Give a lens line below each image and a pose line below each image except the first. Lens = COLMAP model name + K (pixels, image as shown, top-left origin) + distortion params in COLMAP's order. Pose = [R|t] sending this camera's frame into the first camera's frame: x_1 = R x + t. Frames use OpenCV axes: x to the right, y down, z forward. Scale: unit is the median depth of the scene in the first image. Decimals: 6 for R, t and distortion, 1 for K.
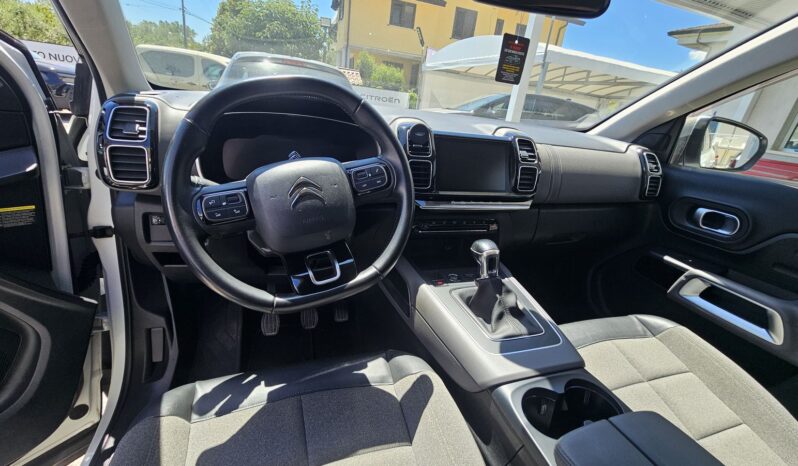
lens RADIAL K [[337.1, 0, 400.6], [0, 337.1, 233.9], [0, 0, 1]] dist [-0.001575, -0.000024]
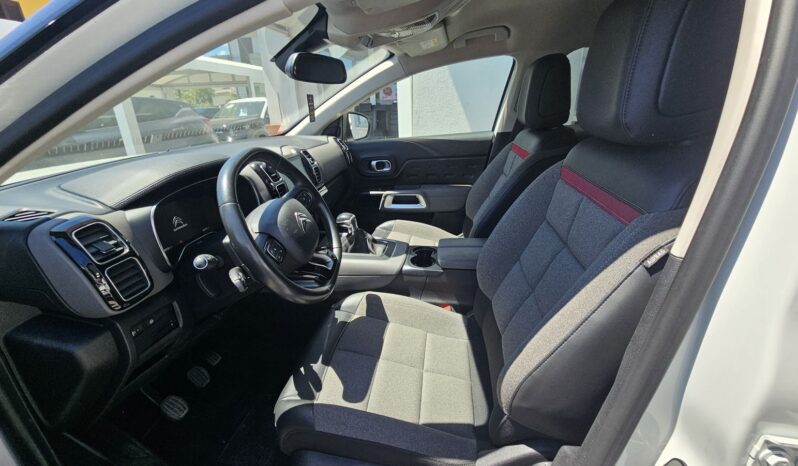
lens RADIAL K [[335.4, 0, 399.4], [0, 335.4, 231.9], [0, 0, 1]] dist [-0.000629, -0.000058]
pose [[0.449647, -0.435512, 0.779838, -0.714468], [0.405706, 0.877400, 0.256071, -0.158909], [-0.795752, 0.201243, 0.571209, -0.117170]]
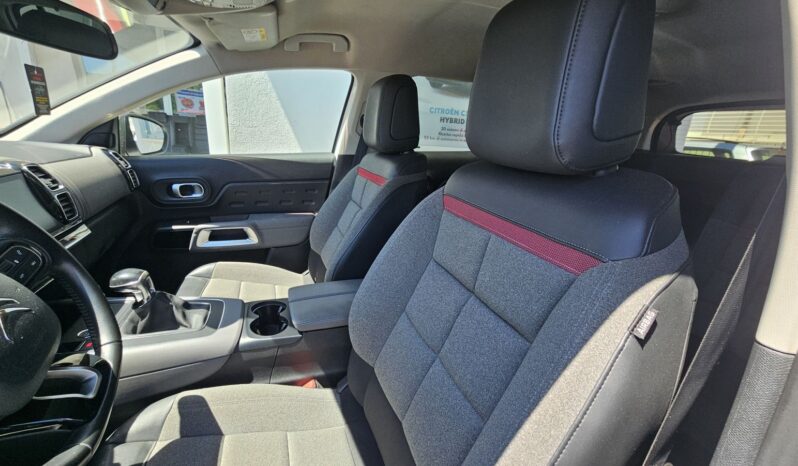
lens RADIAL K [[337.1, 0, 400.6], [0, 337.1, 233.9], [0, 0, 1]] dist [-0.001575, -0.000024]
pose [[-0.024224, -0.399459, 0.916431, -0.483837], [0.307487, 0.869284, 0.387036, -0.158042], [-0.951244, 0.291166, 0.101771, 0.052144]]
